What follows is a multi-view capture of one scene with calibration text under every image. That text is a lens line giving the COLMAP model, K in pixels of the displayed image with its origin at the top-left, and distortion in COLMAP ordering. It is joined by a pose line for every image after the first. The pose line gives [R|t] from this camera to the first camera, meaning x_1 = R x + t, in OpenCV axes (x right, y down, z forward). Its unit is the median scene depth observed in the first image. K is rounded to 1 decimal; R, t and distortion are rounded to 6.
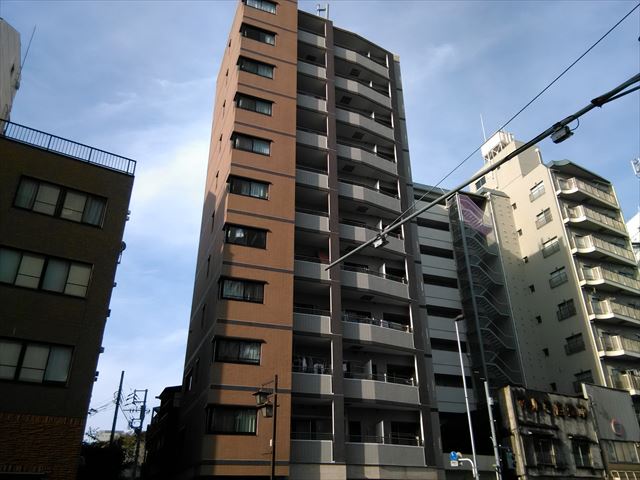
lens RADIAL K [[522.6, 0, 322.9], [0, 522.6, 233.3], [0, 0, 1]] dist [0.136907, -0.193127]
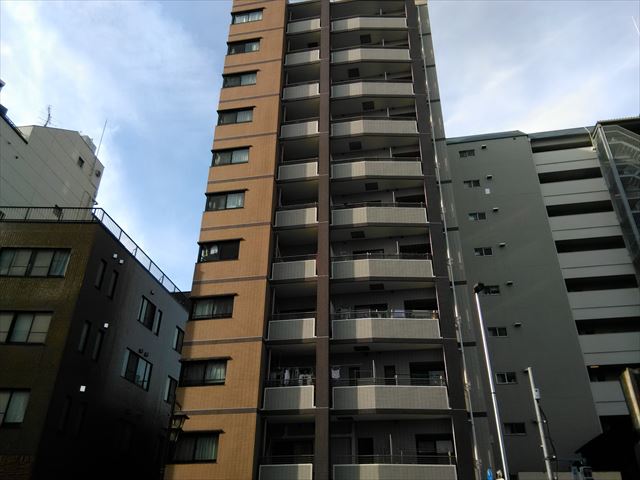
lens RADIAL K [[521.1, 0, 320.0], [0, 521.1, 240.0], [0, 0, 1]] dist [0.131559, -0.185113]
pose [[0.844789, -0.252173, -0.471954, 0.470648], [0.234996, 0.967227, -0.096167, 0.122967], [0.480738, -0.029666, 0.876362, 0.262847]]
